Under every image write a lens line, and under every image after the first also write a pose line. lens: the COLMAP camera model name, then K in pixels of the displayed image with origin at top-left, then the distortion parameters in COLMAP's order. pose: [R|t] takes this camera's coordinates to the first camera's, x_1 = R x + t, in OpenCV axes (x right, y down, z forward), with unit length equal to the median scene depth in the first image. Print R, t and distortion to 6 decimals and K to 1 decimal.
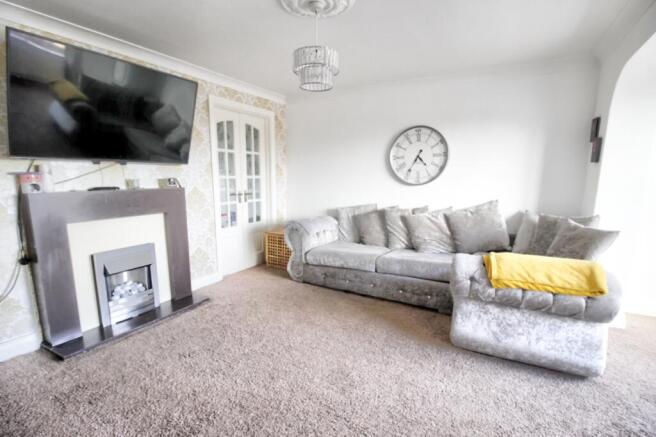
lens RADIAL K [[304.9, 0, 331.7], [0, 304.9, 216.8], [0, 0, 1]] dist [0.002447, -0.011692]
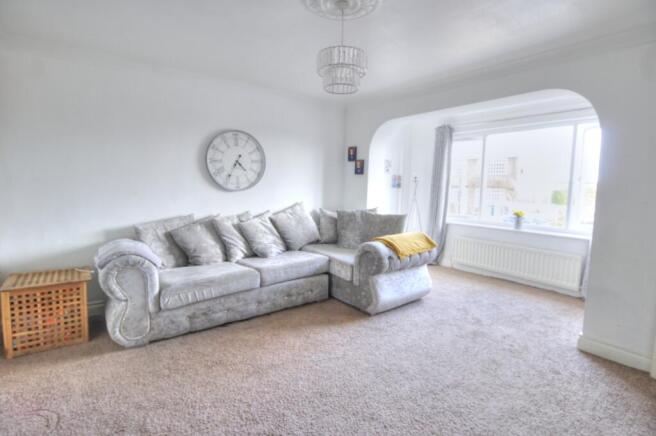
lens RADIAL K [[309.6, 0, 327.4], [0, 309.6, 201.2], [0, 0, 1]] dist [0.001067, -0.000153]
pose [[0.424275, -0.047421, 0.904291, -0.504977], [0.105408, 0.994425, 0.002693, -0.045993], [-0.899377, 0.094177, 0.426909, 0.345637]]
